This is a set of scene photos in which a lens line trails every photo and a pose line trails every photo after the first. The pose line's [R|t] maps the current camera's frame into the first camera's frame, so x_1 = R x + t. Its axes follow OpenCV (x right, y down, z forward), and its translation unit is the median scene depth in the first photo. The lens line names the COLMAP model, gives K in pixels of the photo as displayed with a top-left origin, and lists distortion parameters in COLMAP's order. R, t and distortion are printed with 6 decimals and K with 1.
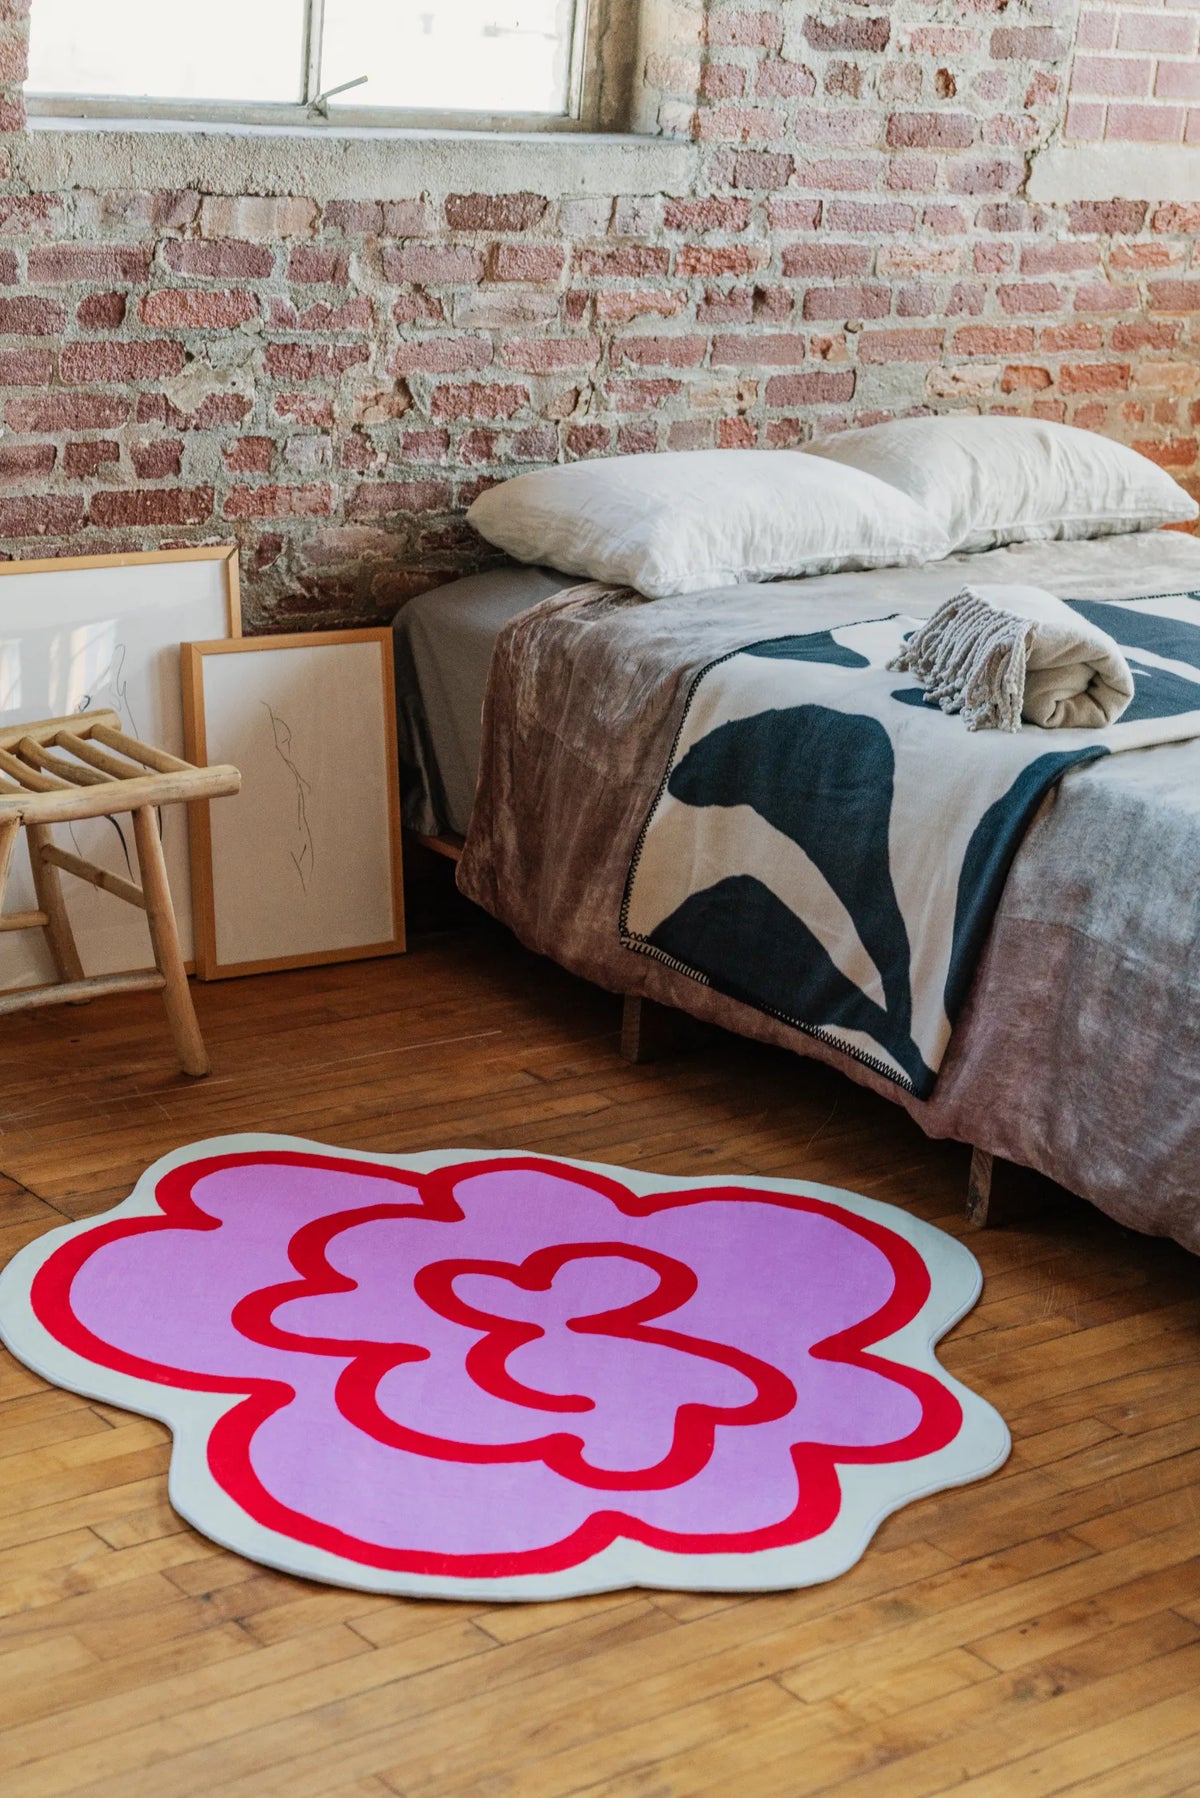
lens RADIAL K [[3196.8, 0, 560.5], [0, 3196.8, 897.5], [0, 0, 1]] dist [-0.005490, 0.134357]
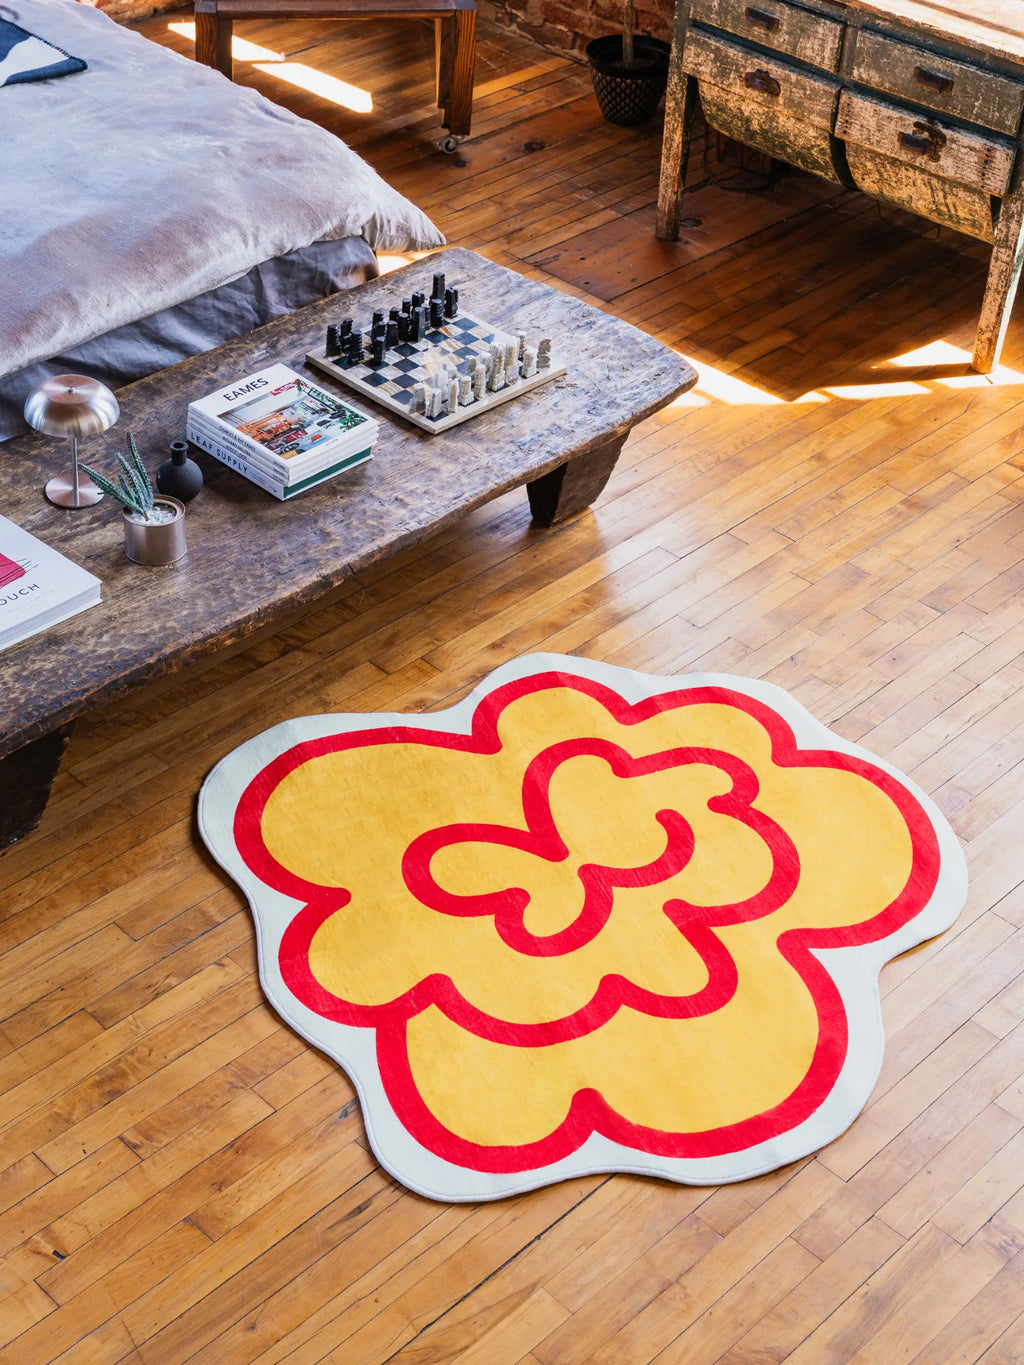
lens RADIAL K [[2029.5, 0, 512.0], [0, 2029.5, 682.5], [0, 0, 1]] dist [-0.025198, 0.002844]
pose [[-0.491310, -0.613740, 0.618011, -0.379420], [0.166898, 0.630067, 0.758394, -0.461378], [-0.854845, 0.475751, -0.207126, 0.906387]]
